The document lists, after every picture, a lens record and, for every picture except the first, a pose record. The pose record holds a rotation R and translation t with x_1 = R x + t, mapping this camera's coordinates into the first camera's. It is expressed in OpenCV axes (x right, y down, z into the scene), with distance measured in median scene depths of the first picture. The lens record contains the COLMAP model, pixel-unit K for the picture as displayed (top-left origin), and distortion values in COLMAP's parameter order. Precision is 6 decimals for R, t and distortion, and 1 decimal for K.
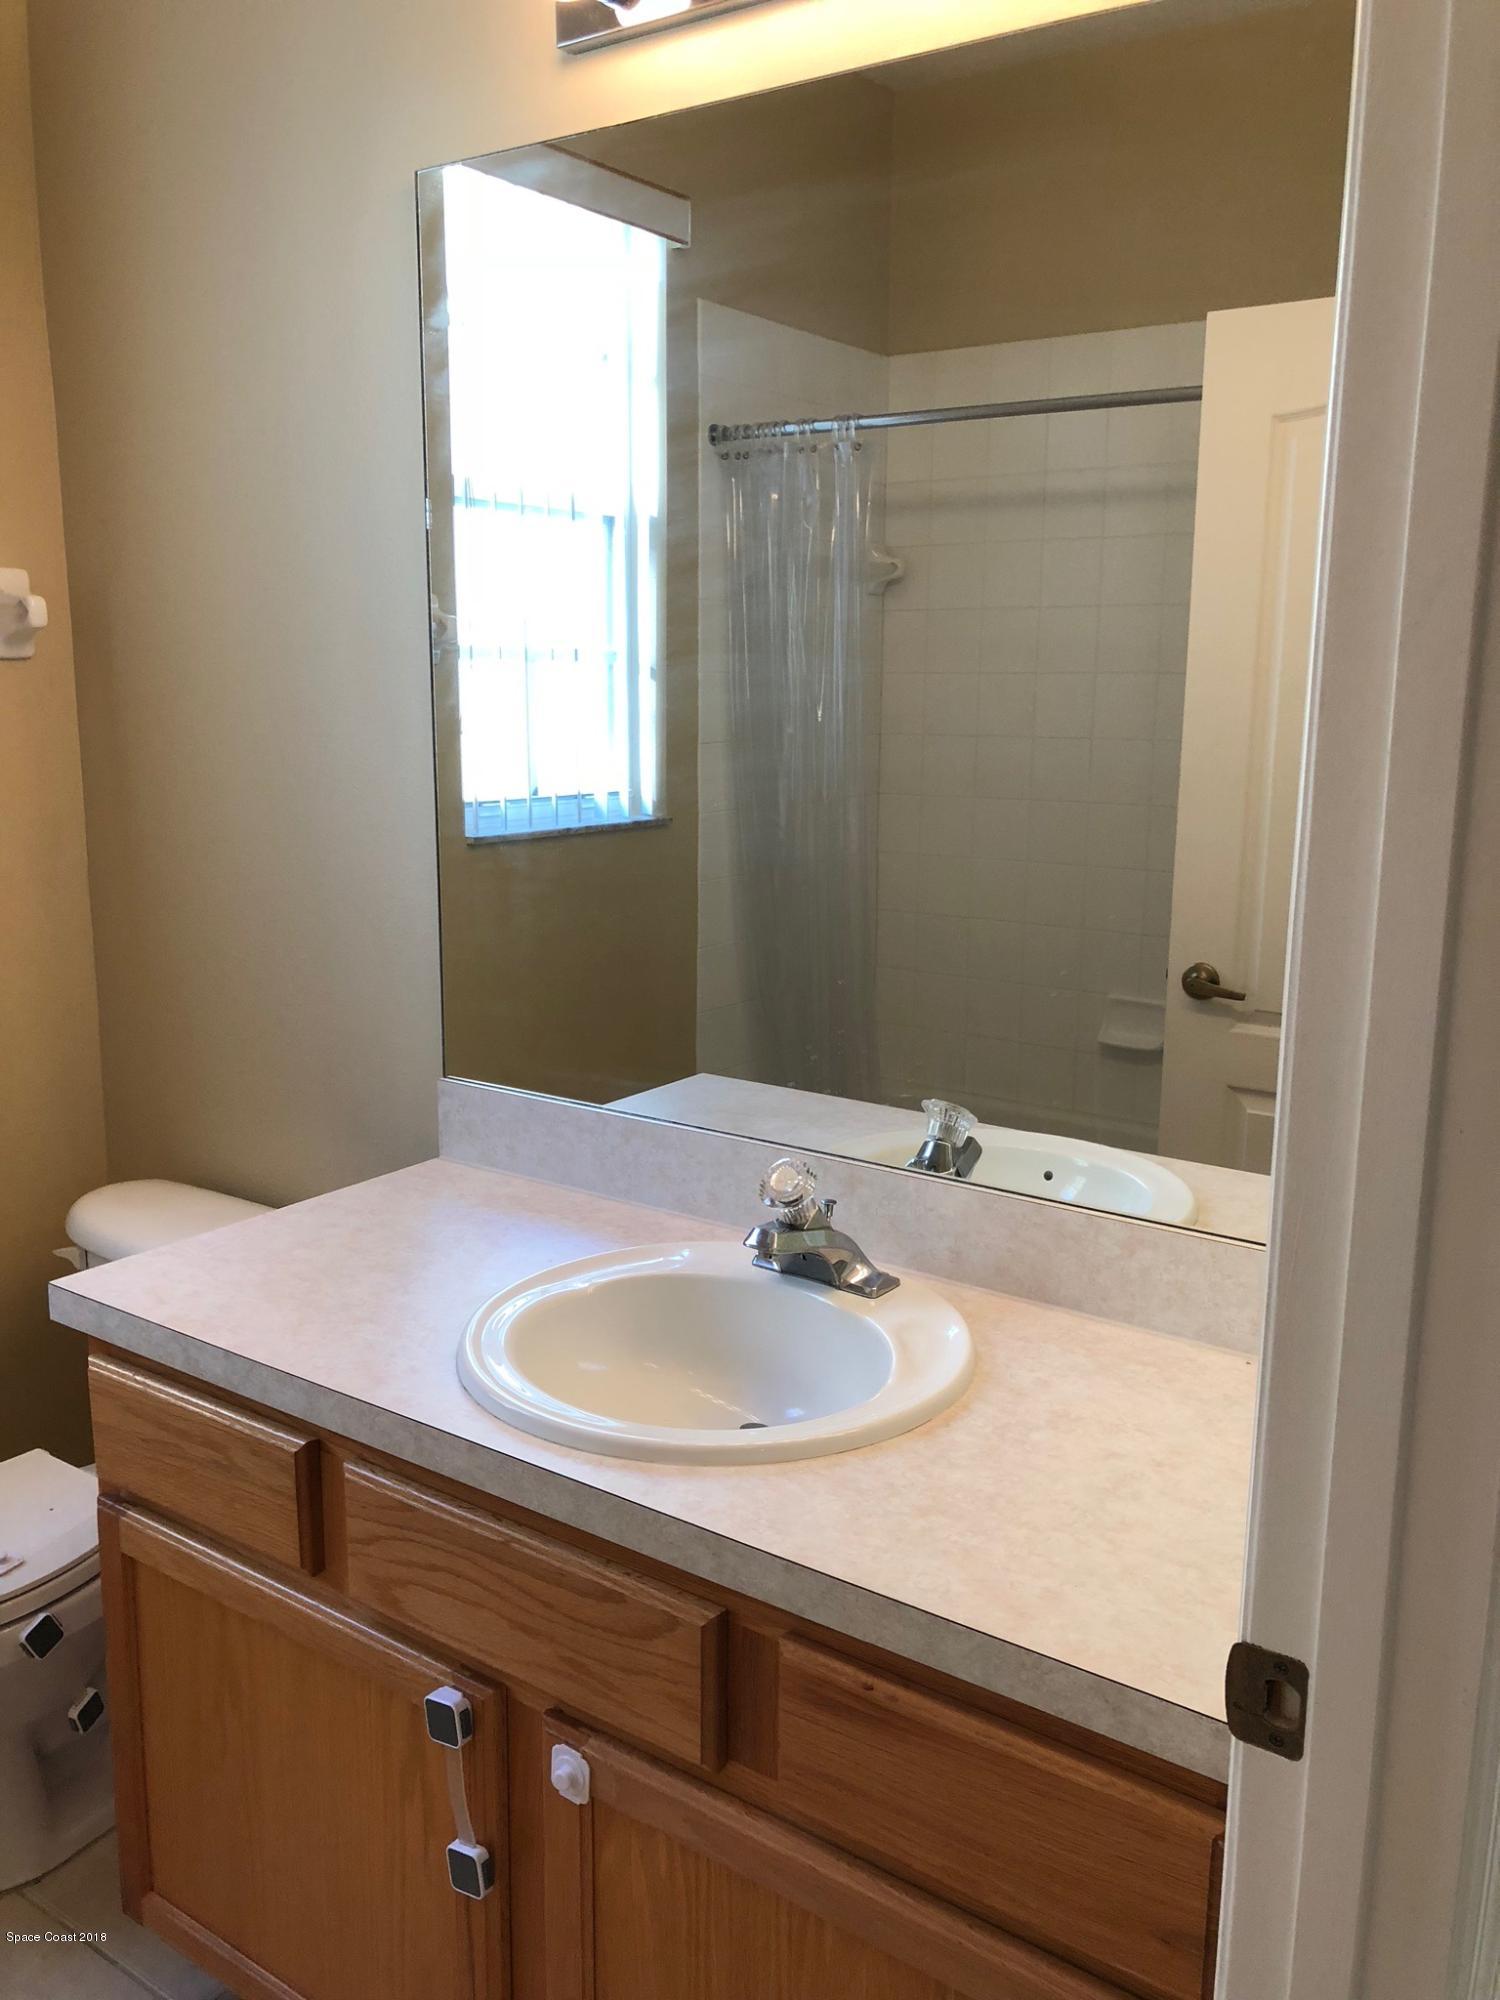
lens RADIAL K [[1665.7, 0, 757.7], [0, 1665.7, 997.3], [0, 0, 1]] dist [0.035995, -0.007434]
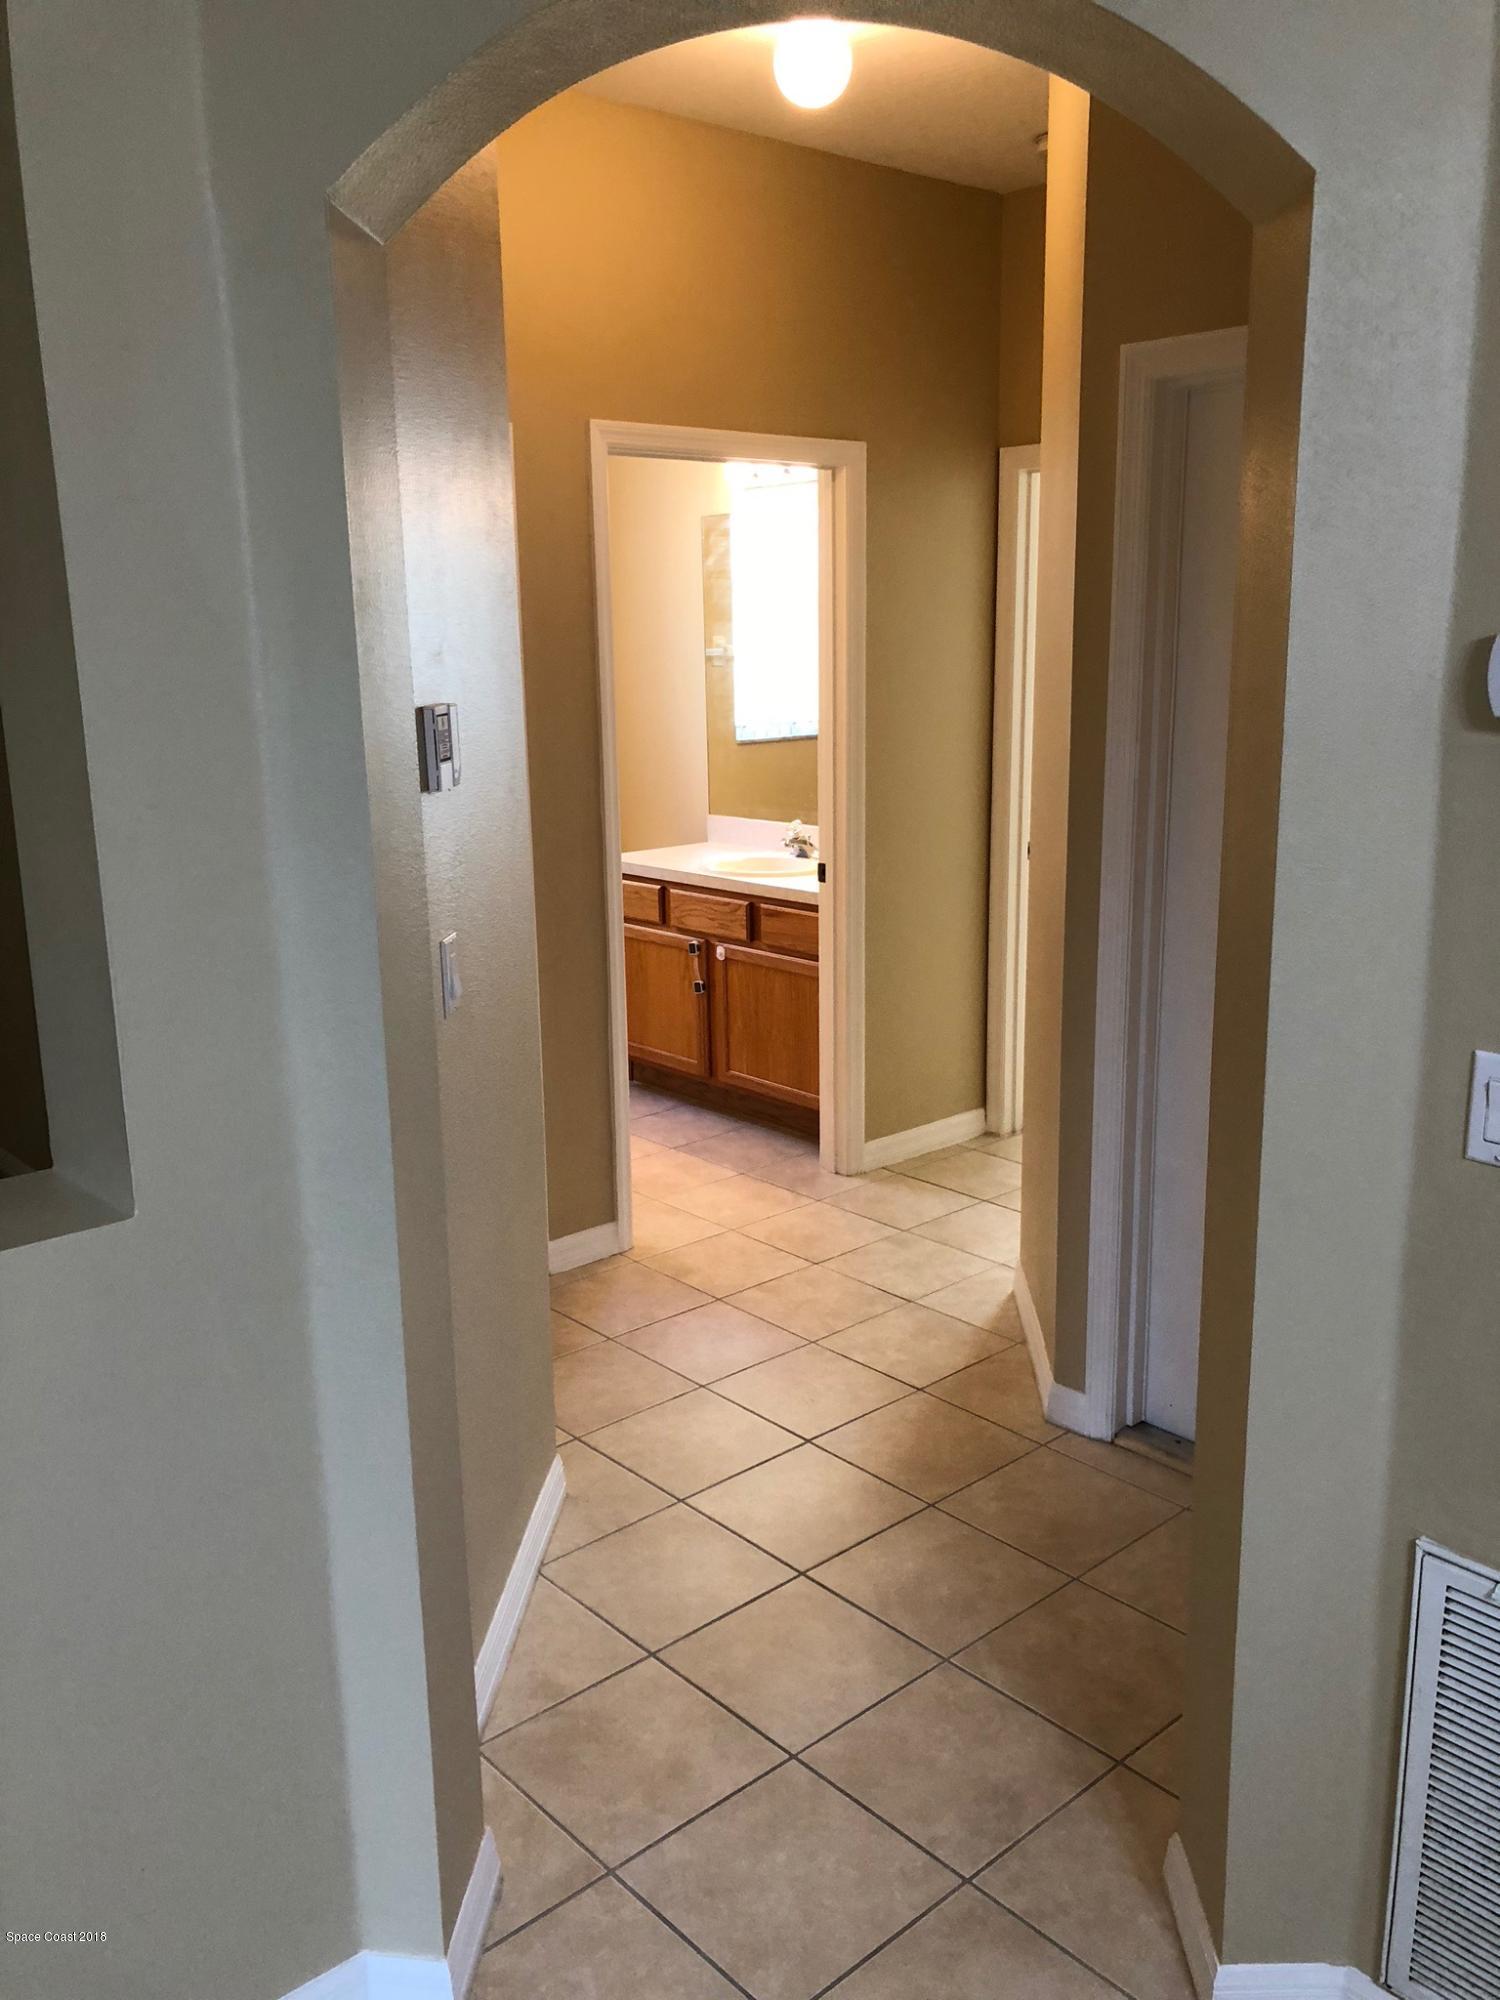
lens RADIAL K [[1641.2, 0, 750.0], [0, 1641.2, 1000.0], [0, 0, 1]] dist [0.089075, -0.065304]
pose [[0.975196, 0.022856, -0.220159, 0.801080], [-0.013781, 0.998994, 0.042669, 0.374648], [0.220913, -0.038576, 0.974530, -2.765286]]
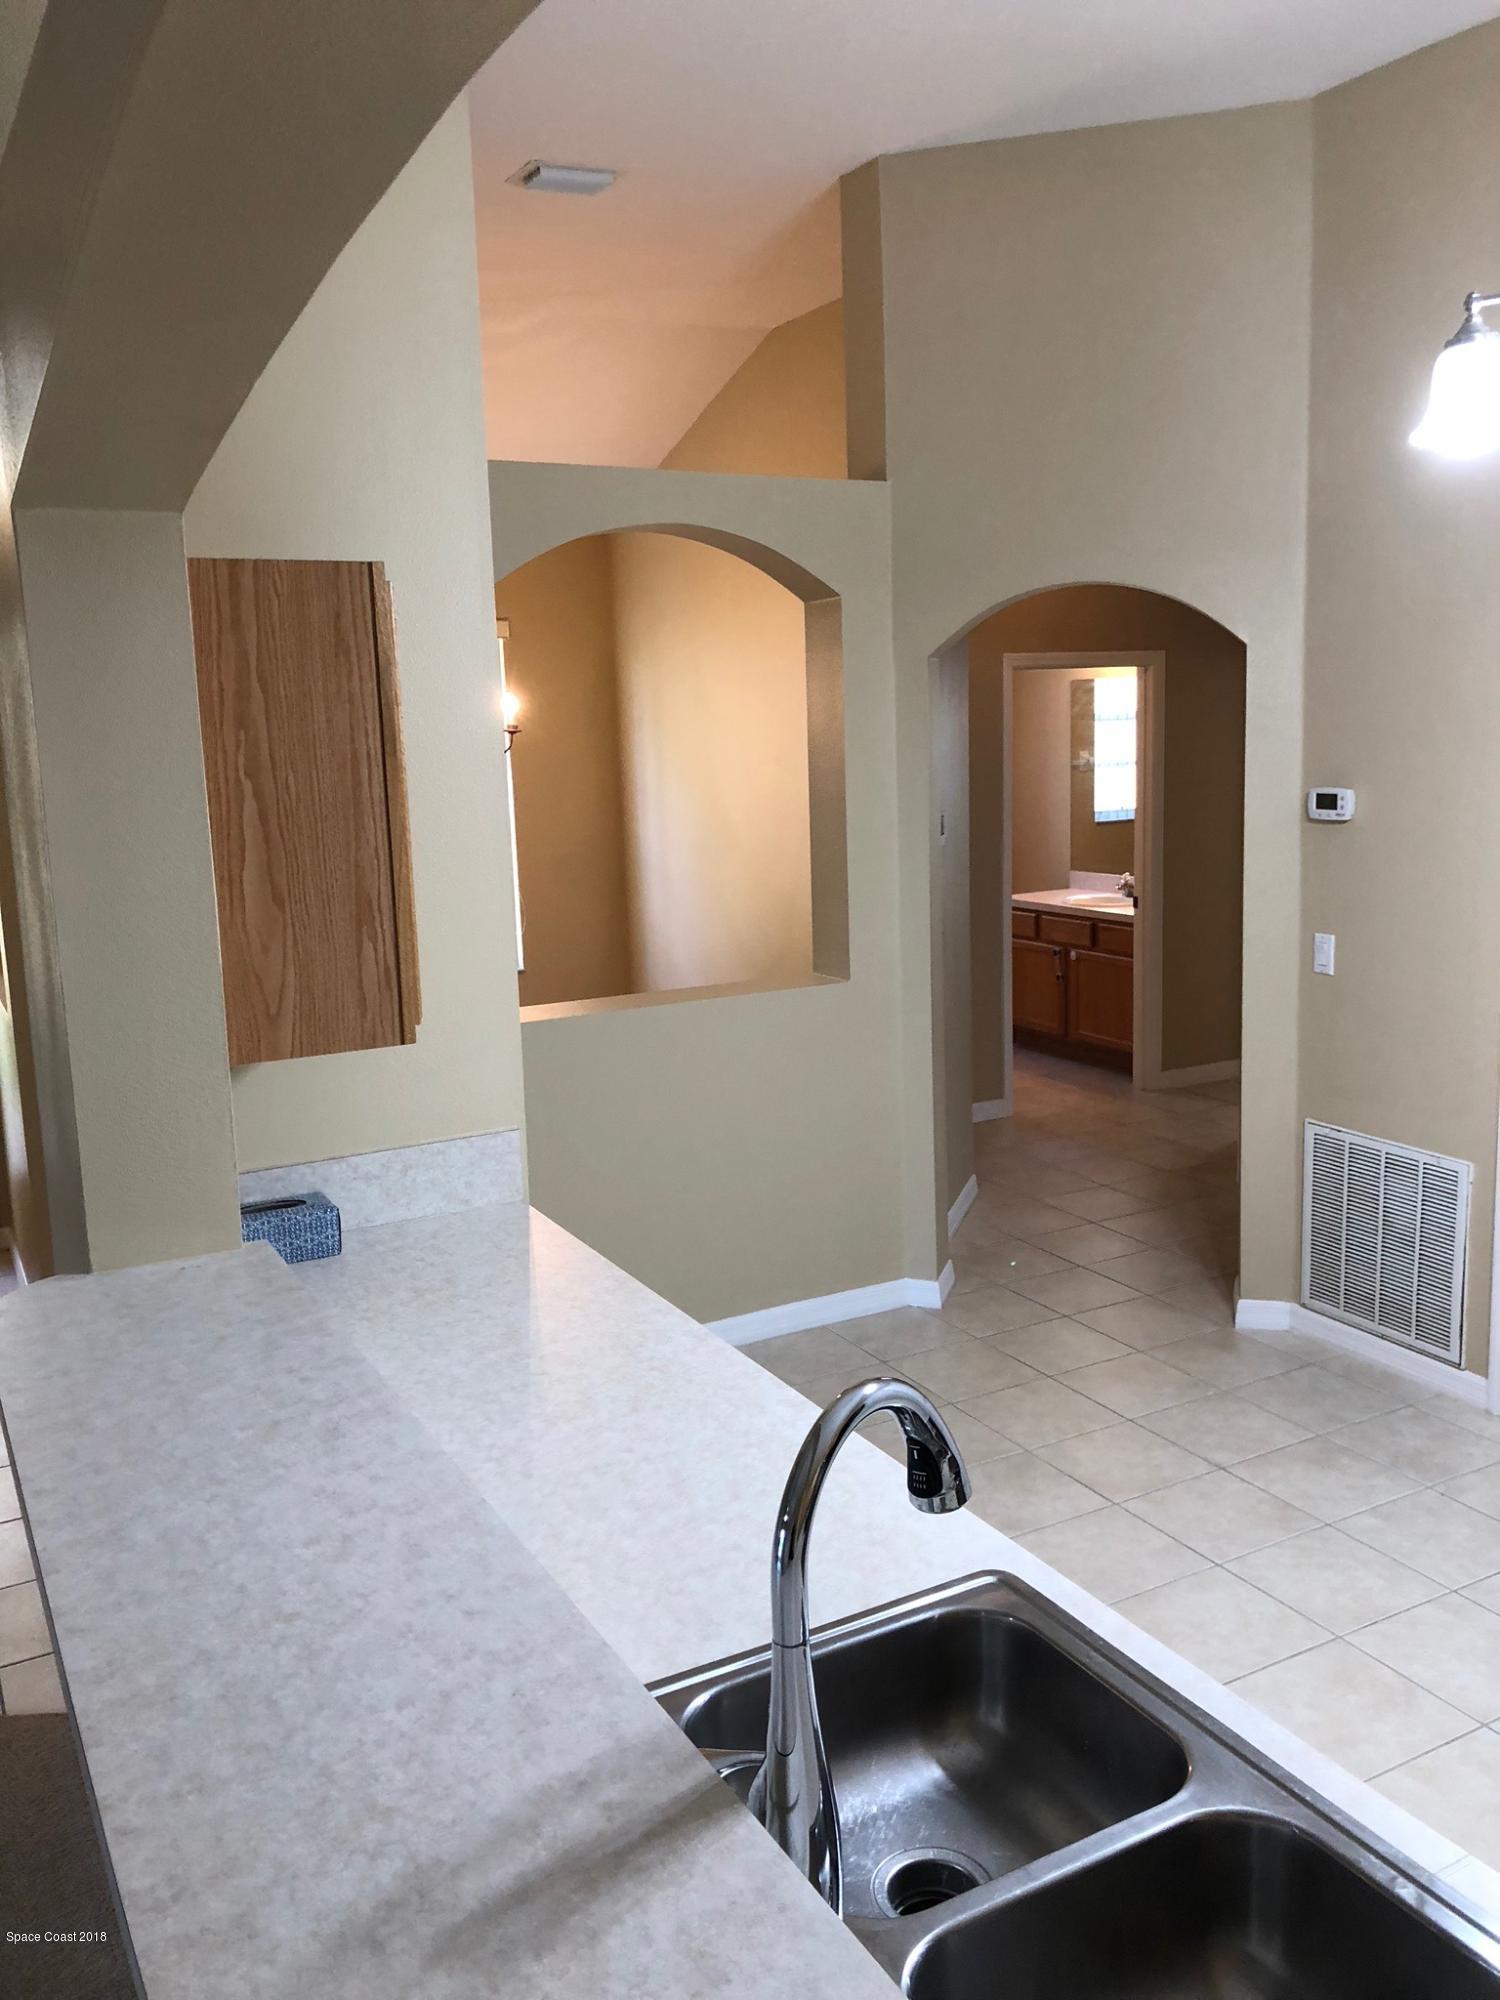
lens RADIAL K [[1665.7, 0, 757.7], [0, 1665.7, 997.3], [0, 0, 1]] dist [0.035995, -0.007434]
pose [[0.900672, 0.036594, -0.432956, 1.508822], [-0.041019, 0.999158, -0.000880, 0.636344], [0.432560, 0.018552, 0.901414, -5.092024]]
